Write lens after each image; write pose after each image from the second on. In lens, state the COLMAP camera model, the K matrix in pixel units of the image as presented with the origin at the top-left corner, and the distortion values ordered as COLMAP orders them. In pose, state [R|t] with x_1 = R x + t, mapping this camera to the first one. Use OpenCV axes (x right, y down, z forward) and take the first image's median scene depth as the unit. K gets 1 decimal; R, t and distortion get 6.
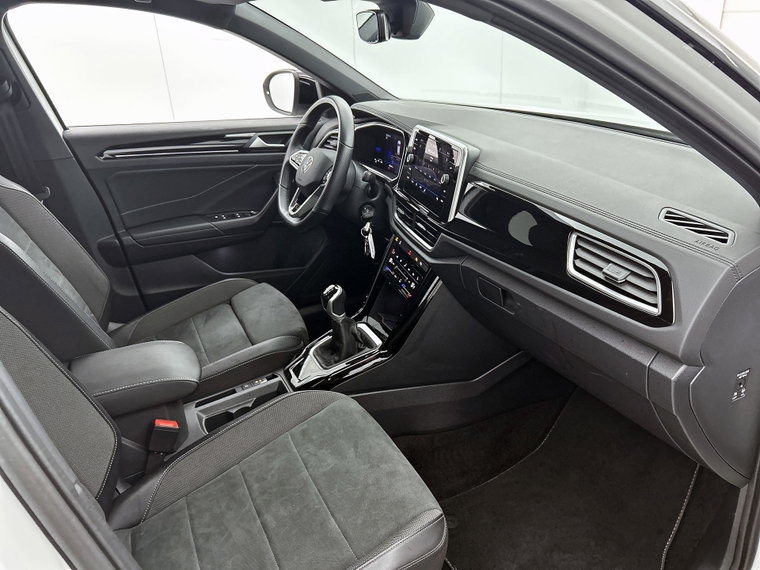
lens RADIAL K [[574.9, 0, 389.2], [0, 574.9, 283.8], [0, 0, 1]] dist [0.059549, -0.084332]
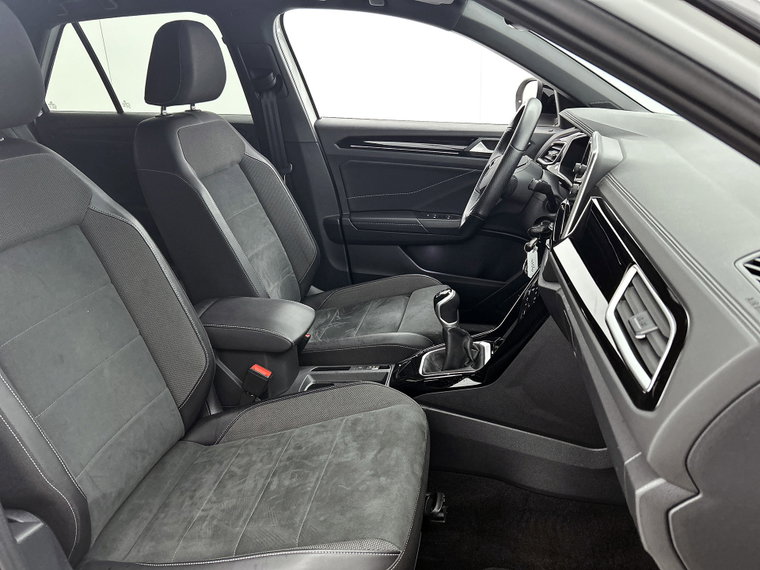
lens RADIAL K [[574.9, 0, 389.2], [0, 574.9, 283.8], [0, 0, 1]] dist [0.059549, -0.084332]
pose [[0.810340, 0.216415, -0.544530, 0.281582], [-0.243607, 0.969605, 0.022832, -0.003341], [0.532920, 0.114150, 0.838431, 0.137068]]
